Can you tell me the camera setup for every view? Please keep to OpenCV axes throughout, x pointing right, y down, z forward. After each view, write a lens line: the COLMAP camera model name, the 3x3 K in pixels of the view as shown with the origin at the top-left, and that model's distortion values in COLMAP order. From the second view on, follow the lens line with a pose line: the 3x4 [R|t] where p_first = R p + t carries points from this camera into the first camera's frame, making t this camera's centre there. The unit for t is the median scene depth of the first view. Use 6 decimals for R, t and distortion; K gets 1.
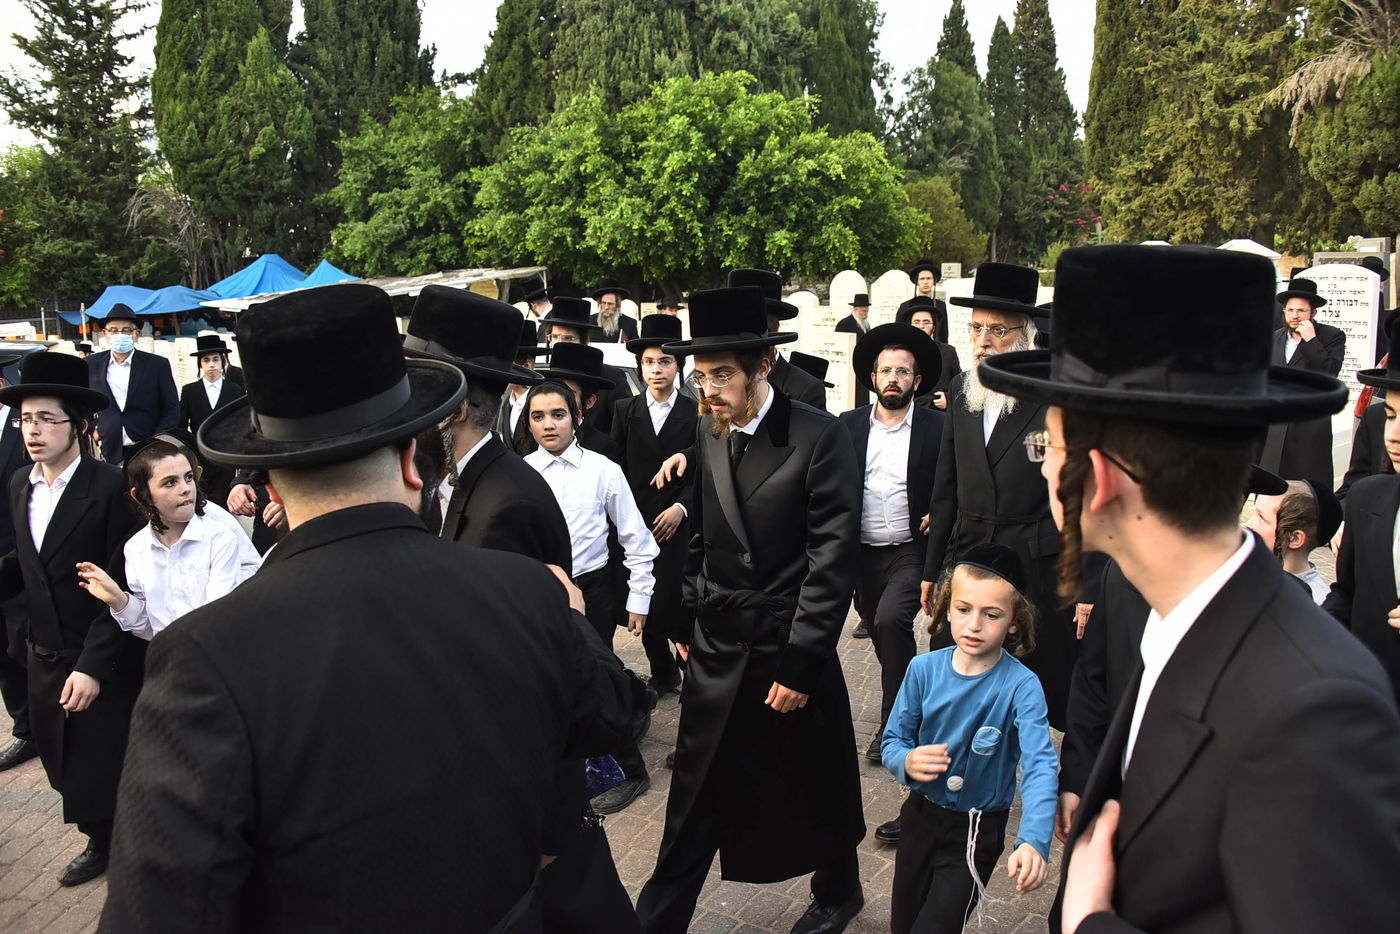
lens RADIAL K [[1113.7, 0, 701.4], [0, 1113.7, 461.4], [0, 0, 1]] dist [-0.133250, 0.044169]
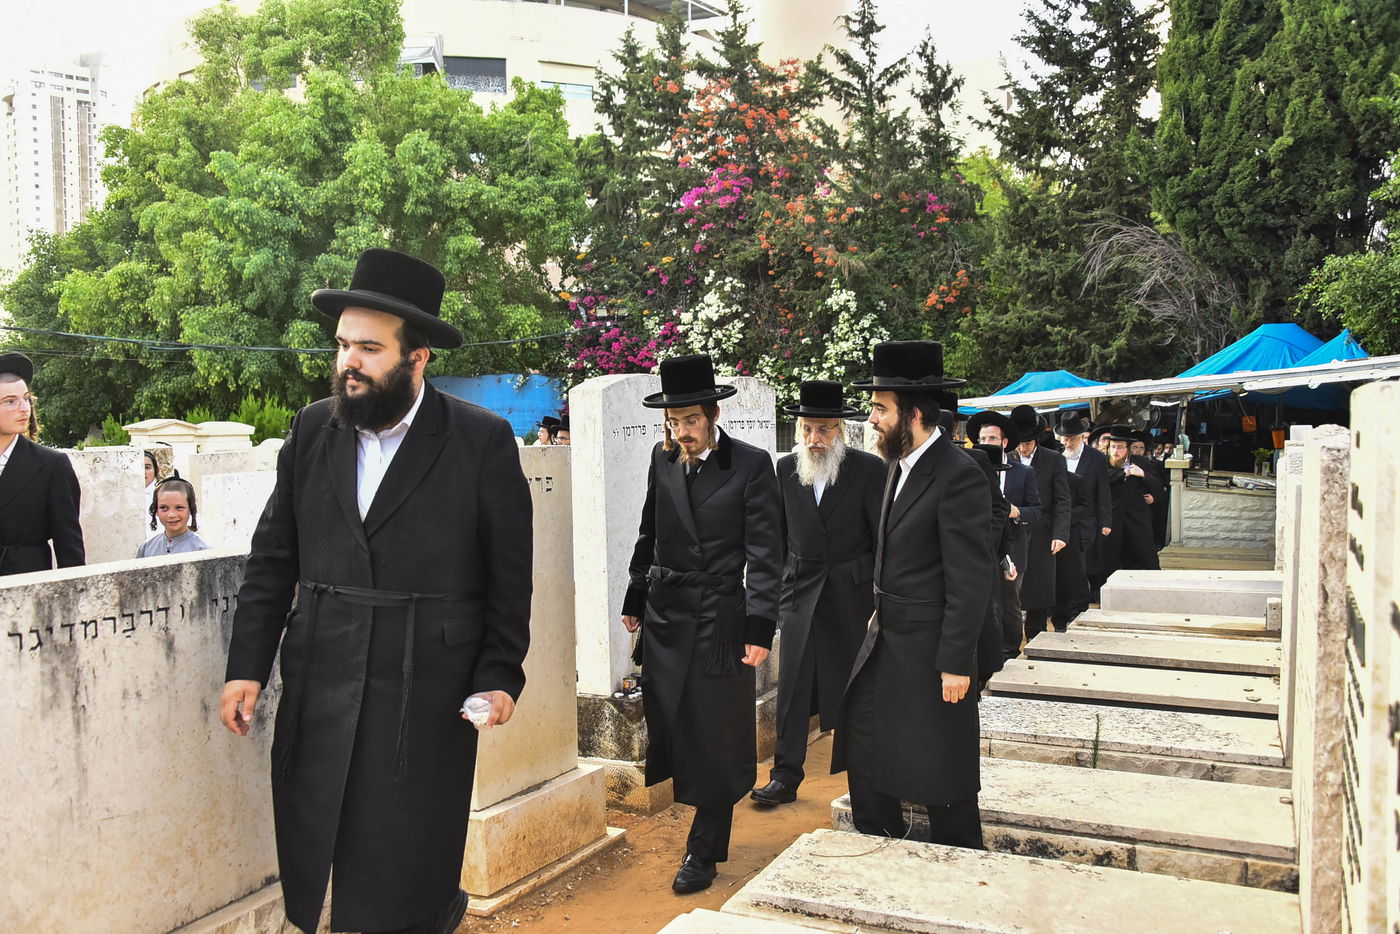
lens RADIAL K [[1274.9, 0, 686.0], [0, 1274.9, 463.1], [0, 0, 1]] dist [-0.027688, 0.000000]
pose [[0.404006, 0.060609, -0.912746, 0.082674], [-0.166999, 0.985921, -0.008451, -0.062593], [0.899384, 0.155841, 0.408439, 0.467936]]
